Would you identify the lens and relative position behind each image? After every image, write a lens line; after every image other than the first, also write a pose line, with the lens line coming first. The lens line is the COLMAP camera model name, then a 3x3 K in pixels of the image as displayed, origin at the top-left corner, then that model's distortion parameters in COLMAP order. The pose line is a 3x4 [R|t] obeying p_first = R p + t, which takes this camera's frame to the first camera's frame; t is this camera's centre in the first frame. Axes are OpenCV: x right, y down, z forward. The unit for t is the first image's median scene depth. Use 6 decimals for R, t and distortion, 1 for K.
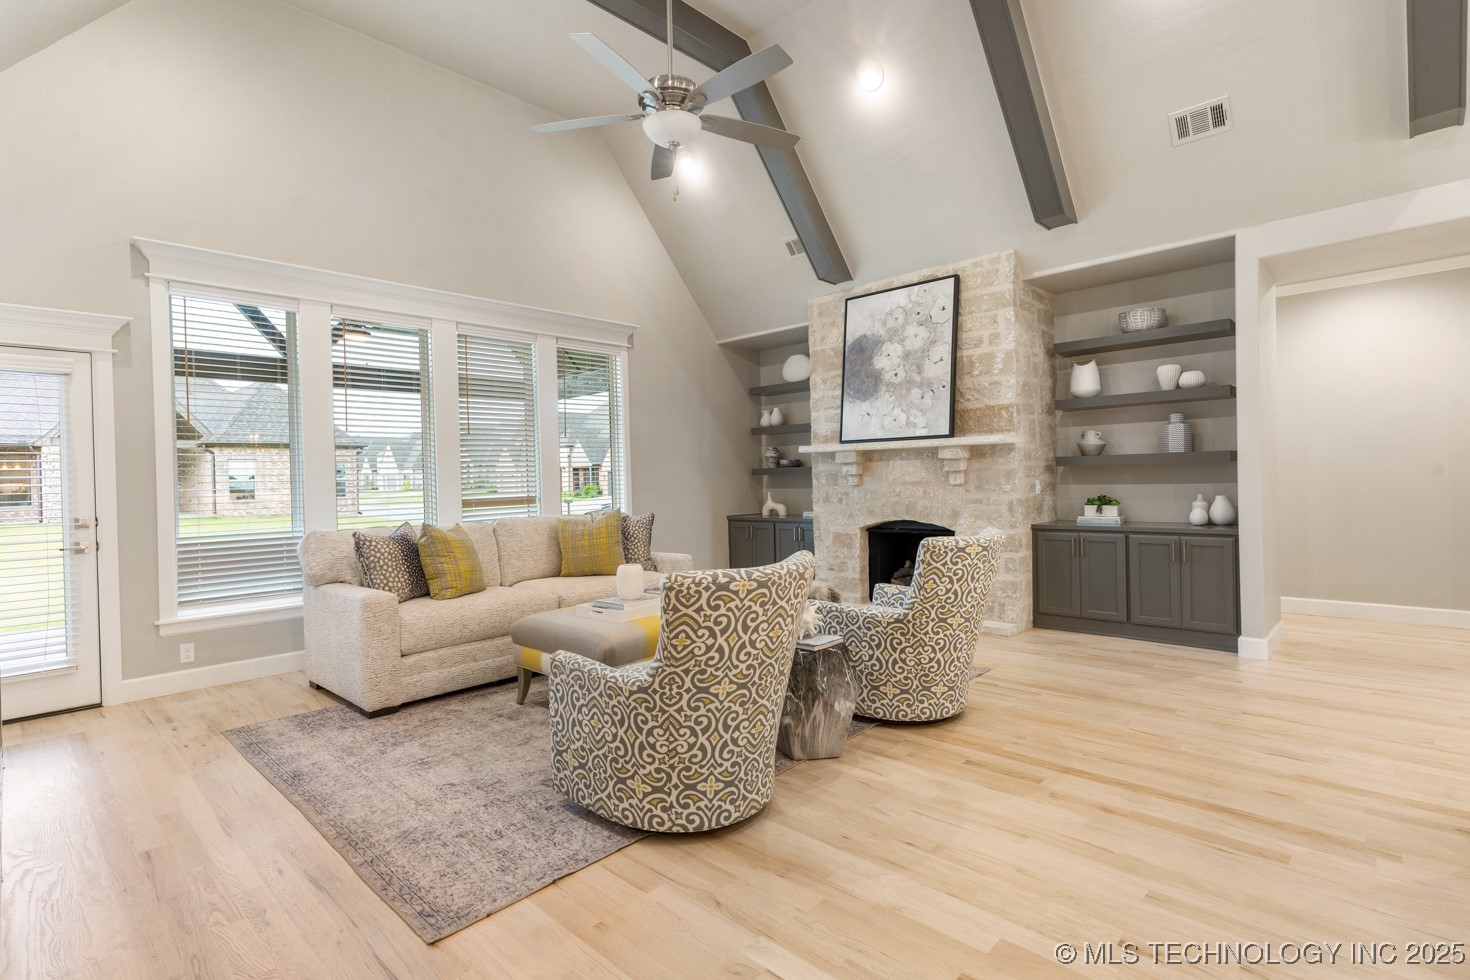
lens RADIAL K [[704.7, 0, 724.0], [0, 704.7, 484.6], [0, 0, 1]] dist [-0.000969, 0.001332]
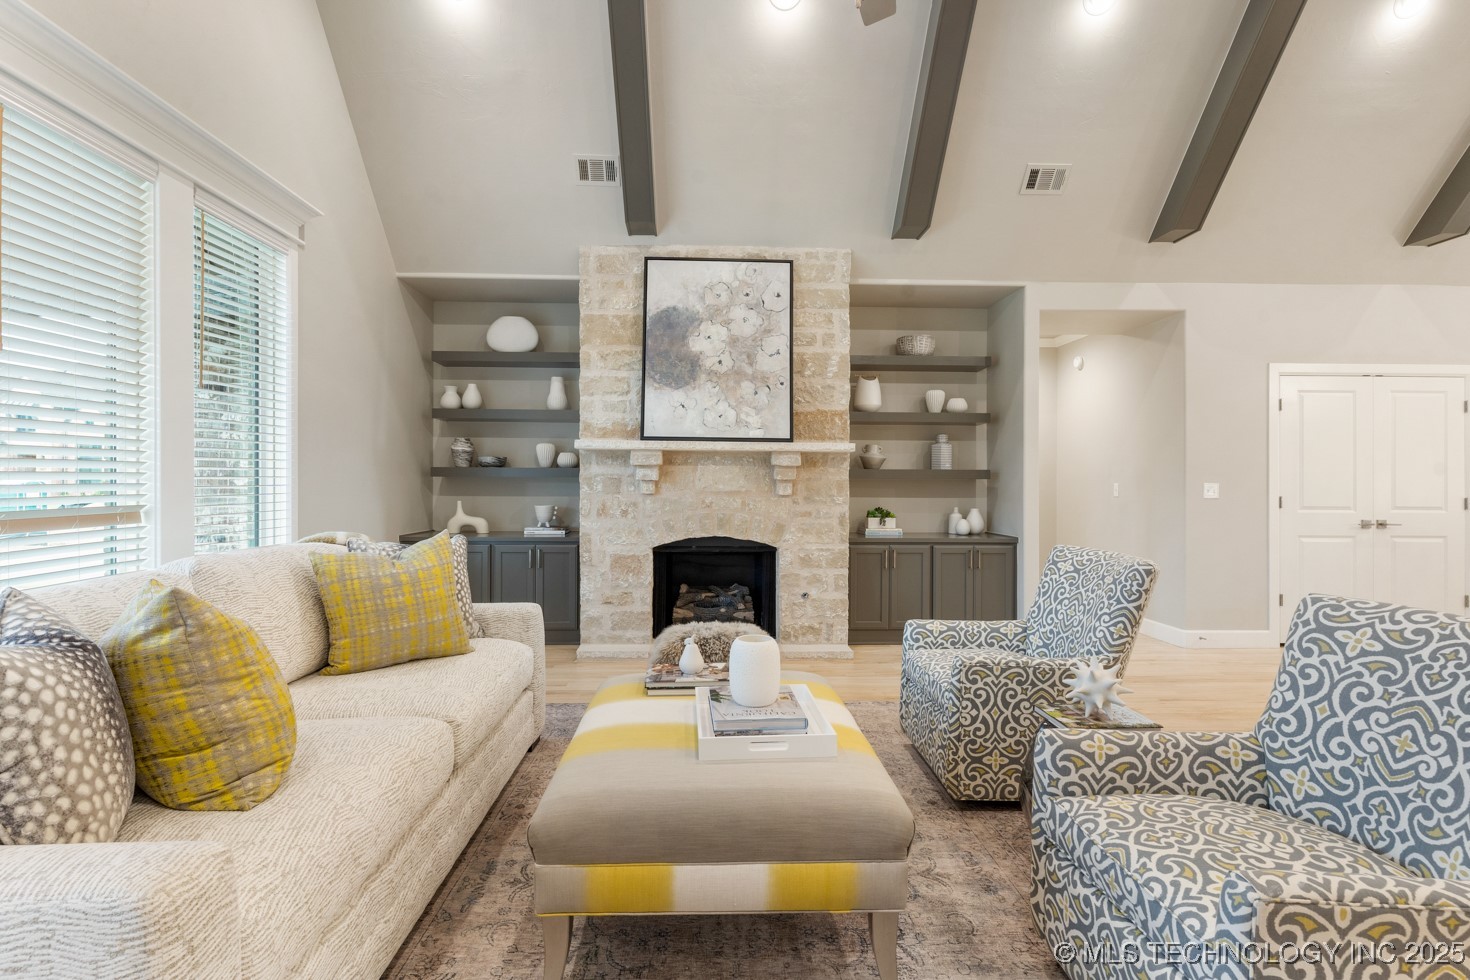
lens RADIAL K [[704.7, 0, 724.0], [0, 704.7, 484.6], [0, 0, 1]] dist [-0.000969, 0.001332]
pose [[0.699562, 0.026575, 0.714078, -0.362234], [-0.017001, 0.999644, -0.020547, 0.006023], [-0.714370, 0.002234, 0.699765, 0.436566]]
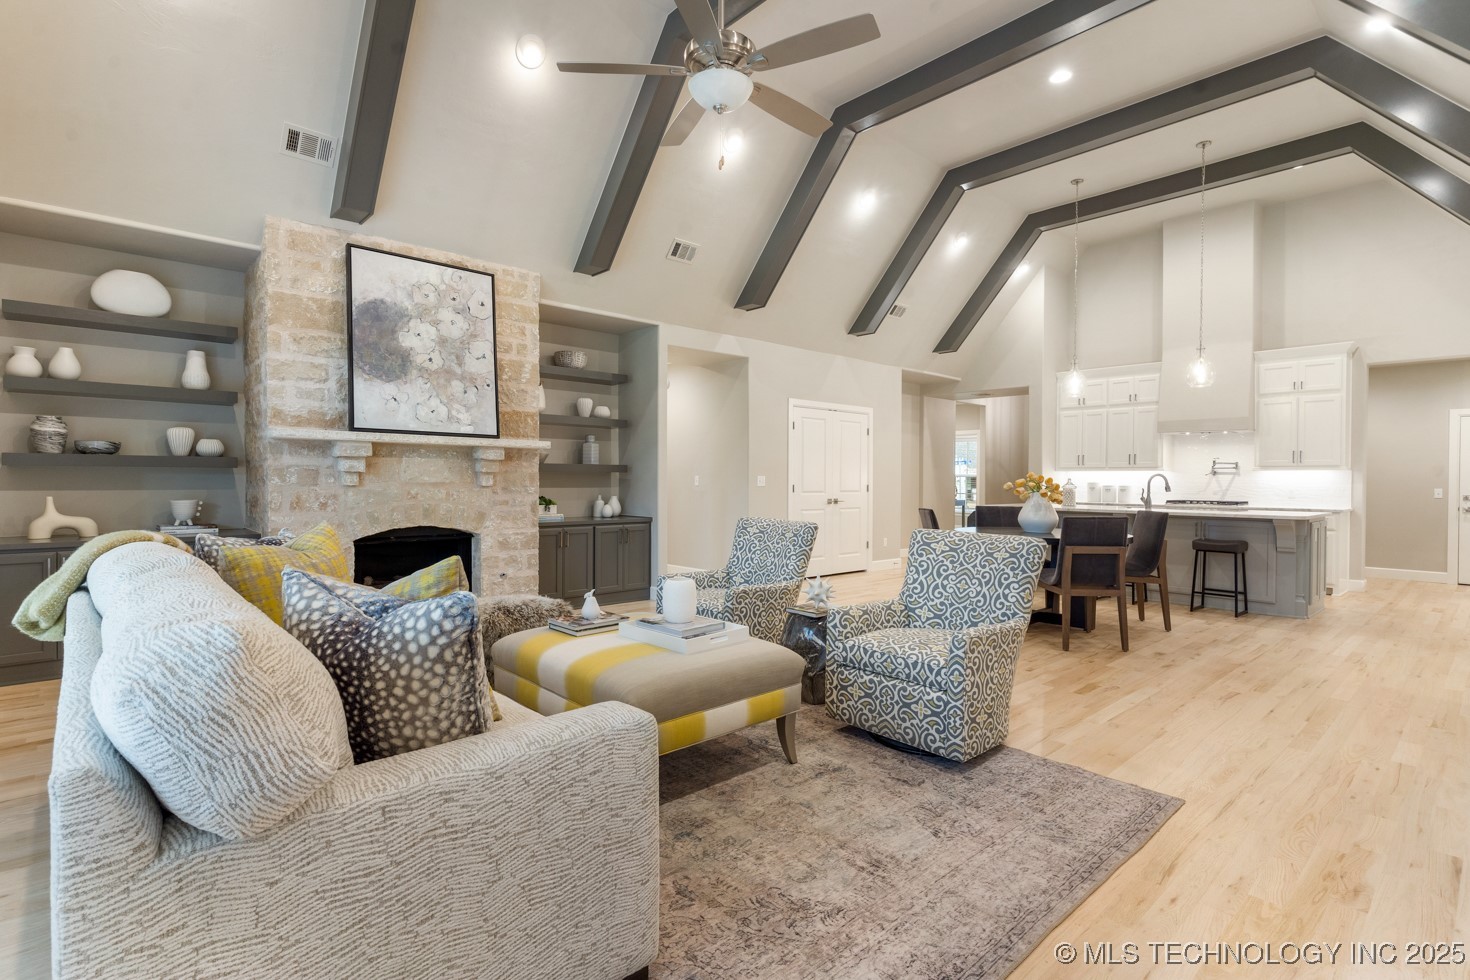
lens RADIAL K [[704.7, 0, 724.0], [0, 704.7, 484.6], [0, 0, 1]] dist [-0.000969, 0.001332]
pose [[0.070965, 0.015403, 0.997360, -0.633174], [-0.001098, 0.999881, -0.015364, 0.012600], [-0.997478, -0.000005, 0.070973, 0.605281]]
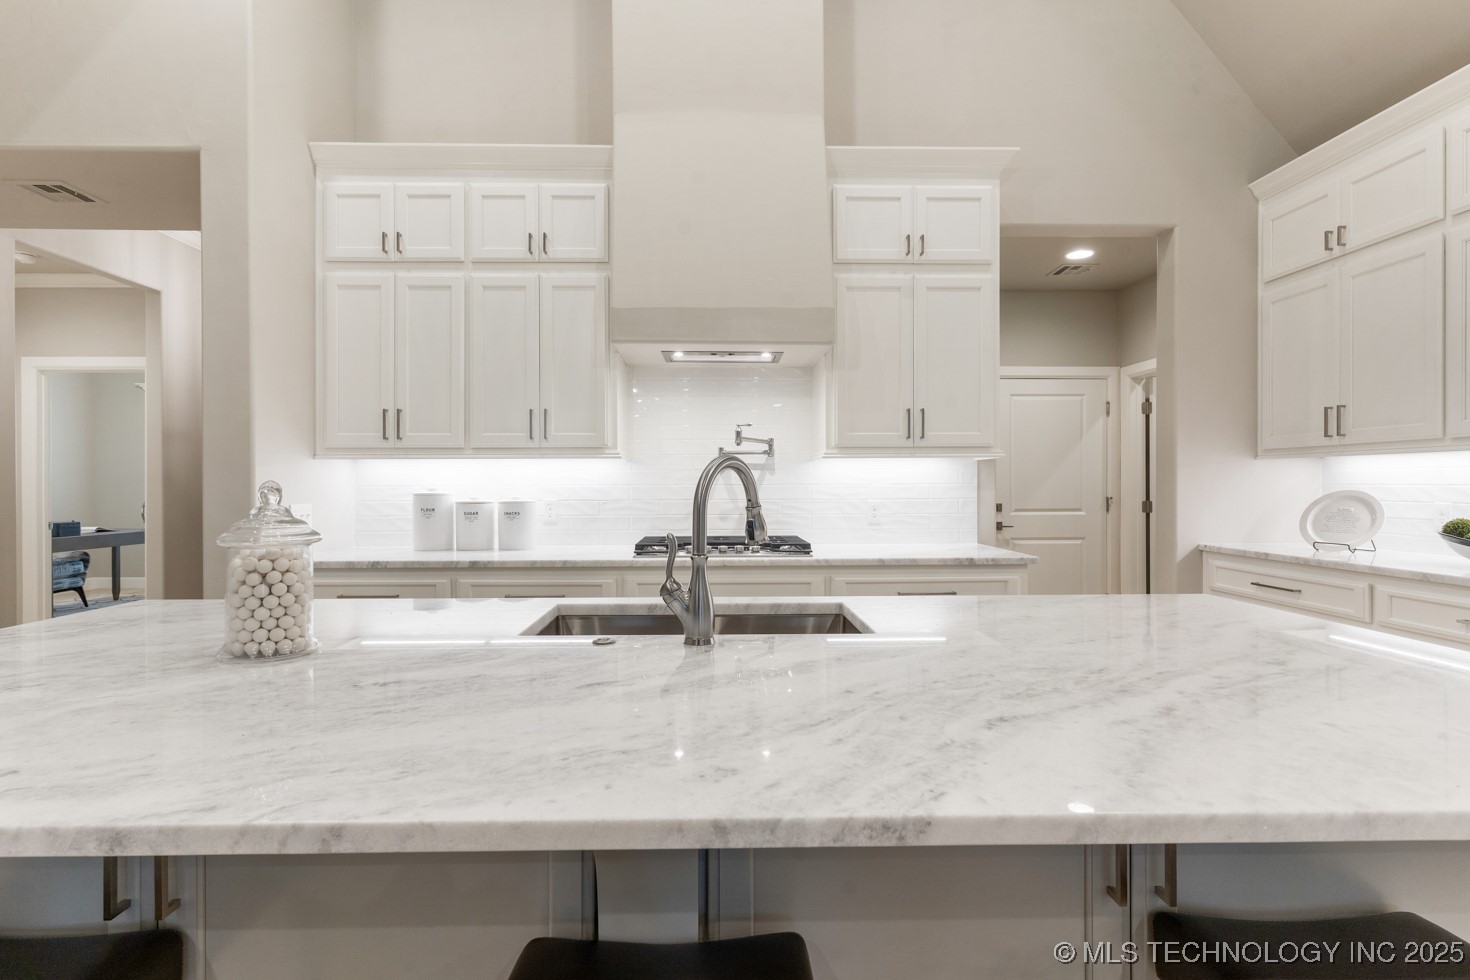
lens RADIAL K [[704.7, 0, 708.9], [0, 704.7, 477.5], [0, 0, 1]] dist [0.002166, 0.000566]
pose [[-0.705728, 0.029308, 0.707876, 0.588283], [0.024642, 0.999555, -0.016817, -0.018116], [-0.708054, 0.005575, -0.706136, 0.067986]]
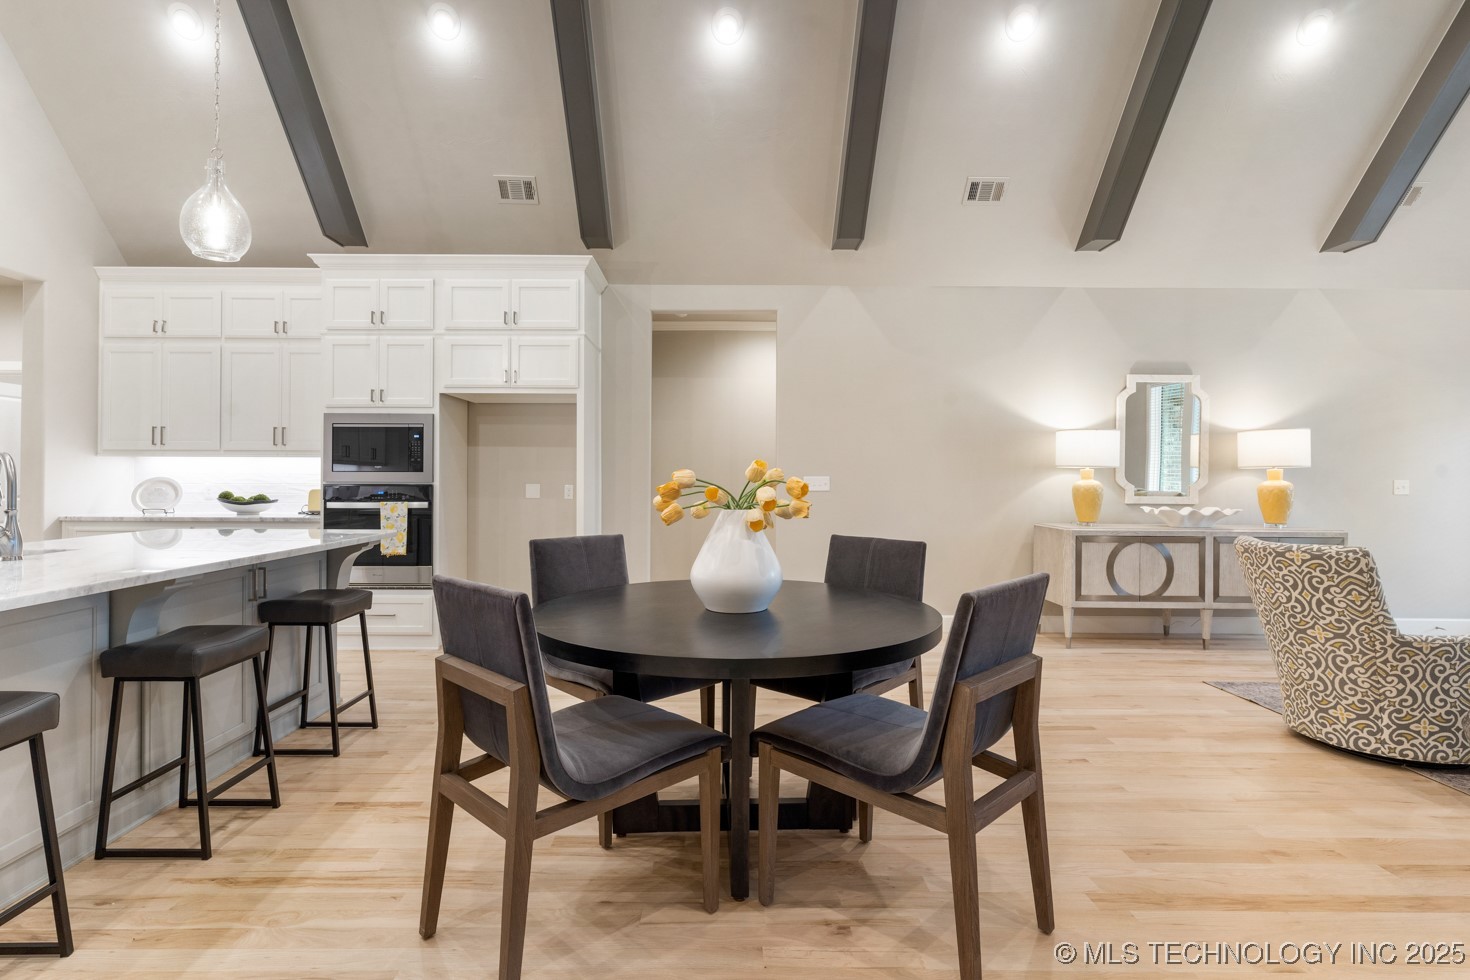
lens RADIAL K [[704.7, 0, 708.9], [0, 704.7, 477.5], [0, 0, 1]] dist [0.002166, 0.000566]
pose [[-0.718905, 0.021443, -0.694777, 0.760293], [0.005897, 0.999676, 0.024751, -0.023223], [0.695083, 0.013696, -0.718799, 0.503993]]
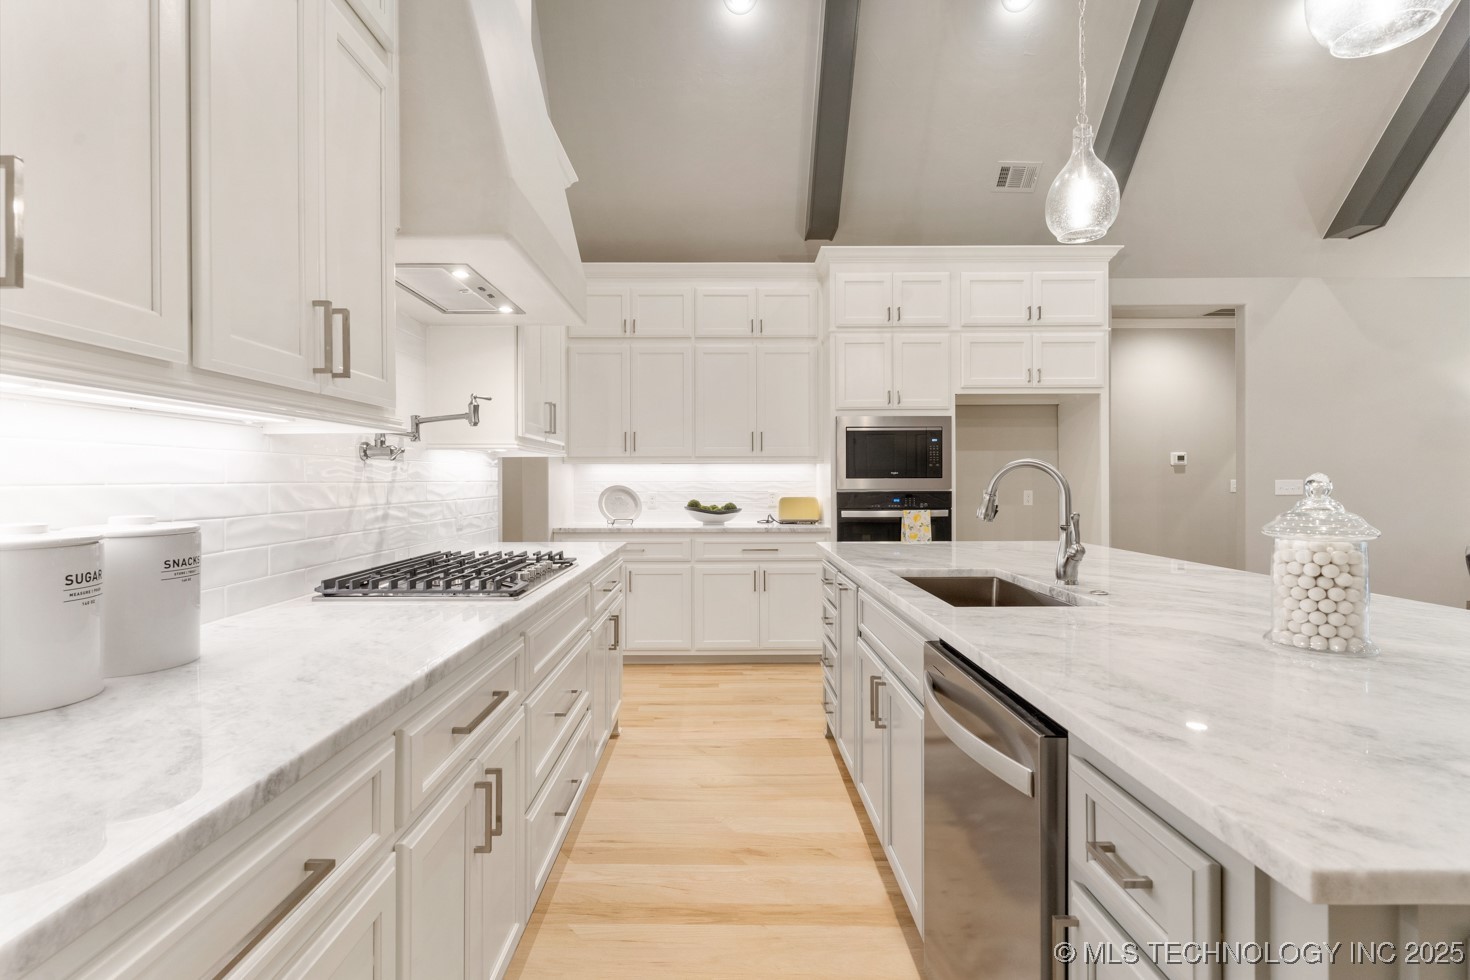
lens RADIAL K [[741.5, 0, 718.7], [0, 741.5, 484.1], [0, 0, 1]] dist [-0.001141, -0.000062]
pose [[-0.723267, 0.029778, -0.689926, 1.195415], [0.013687, 0.999492, 0.028791, -0.032041], [0.690433, 0.011380, -0.723307, 0.072424]]
